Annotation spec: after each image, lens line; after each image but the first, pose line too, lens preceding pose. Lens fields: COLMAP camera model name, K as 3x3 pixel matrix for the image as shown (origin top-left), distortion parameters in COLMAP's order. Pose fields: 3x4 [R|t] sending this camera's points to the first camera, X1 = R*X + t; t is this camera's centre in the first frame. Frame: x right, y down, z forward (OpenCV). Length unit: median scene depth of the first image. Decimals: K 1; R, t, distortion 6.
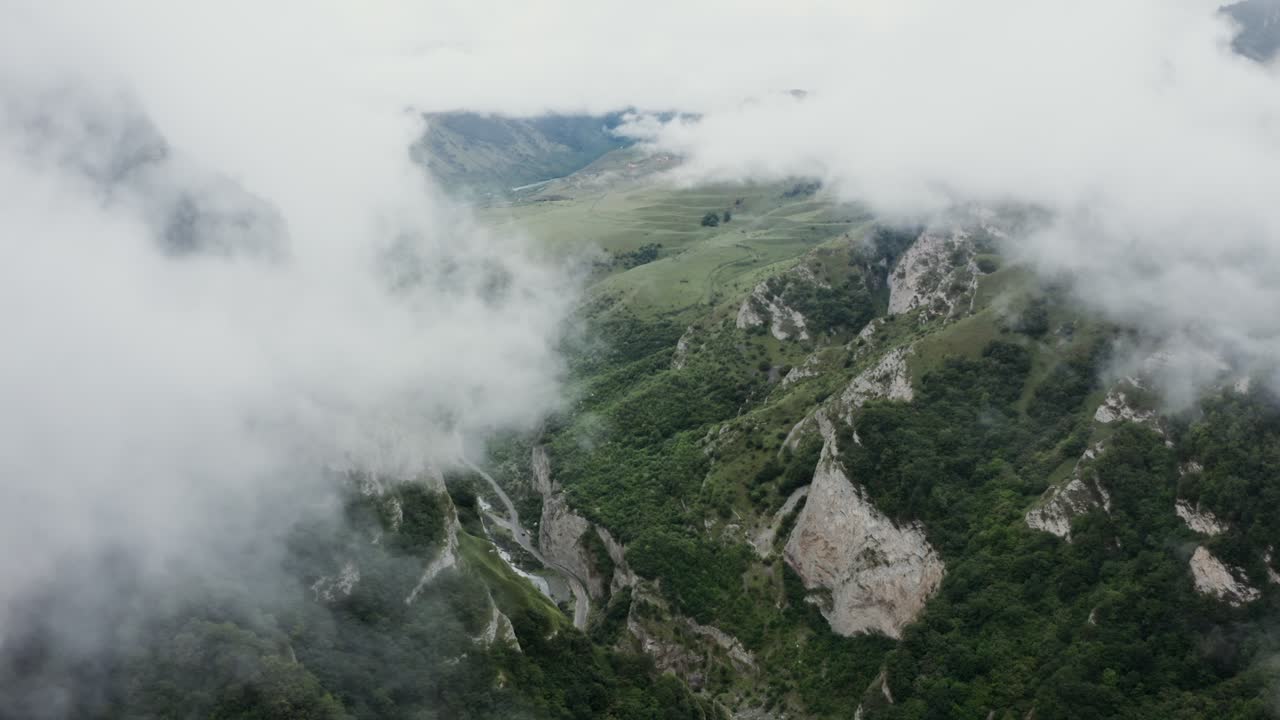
lens RADIAL K [[1047.3, 0, 640.6], [0, 1047.3, 360.3], [0, 0, 1]] dist [-0.170903, 0.000334]
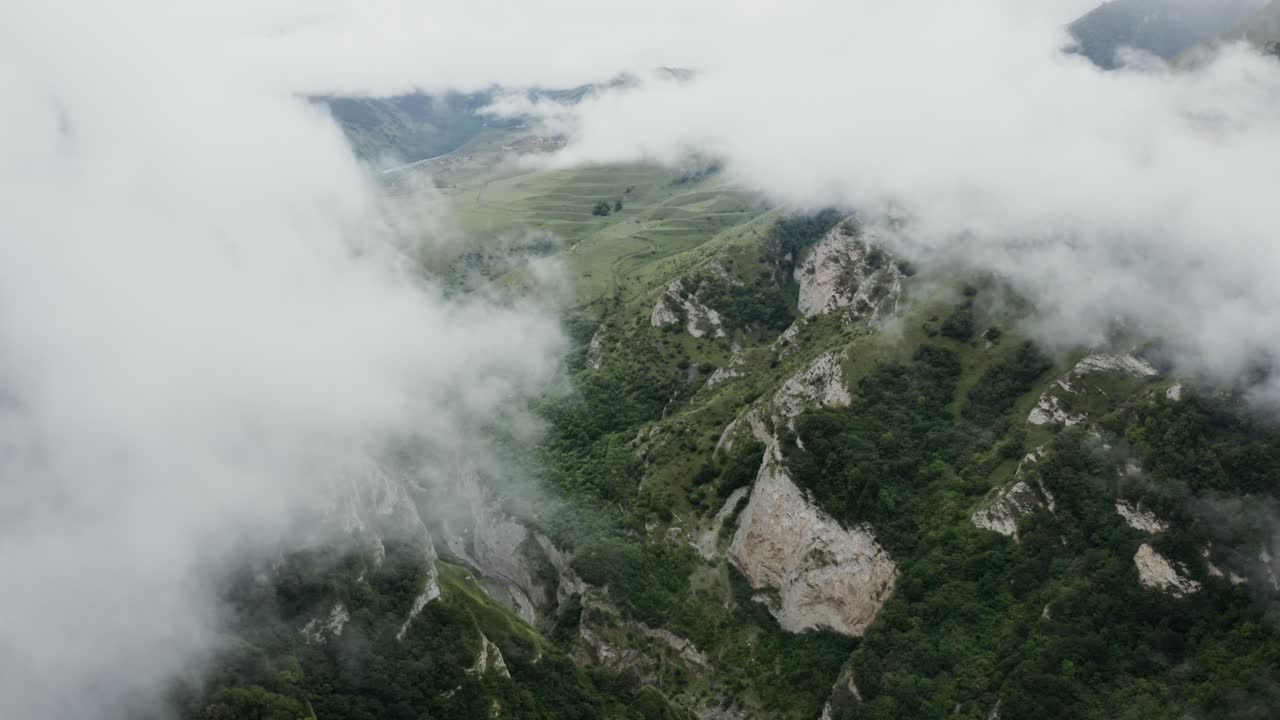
lens RADIAL K [[1047.3, 0, 641.3], [0, 1047.3, 358.9], [0, 0, 1]] dist [-0.170903, 0.000334]
pose [[0.990071, -0.030207, 0.137283, -0.091580], [0.026523, 0.999240, 0.028580, -0.044355], [-0.138042, -0.024655, 0.990119, -0.009271]]
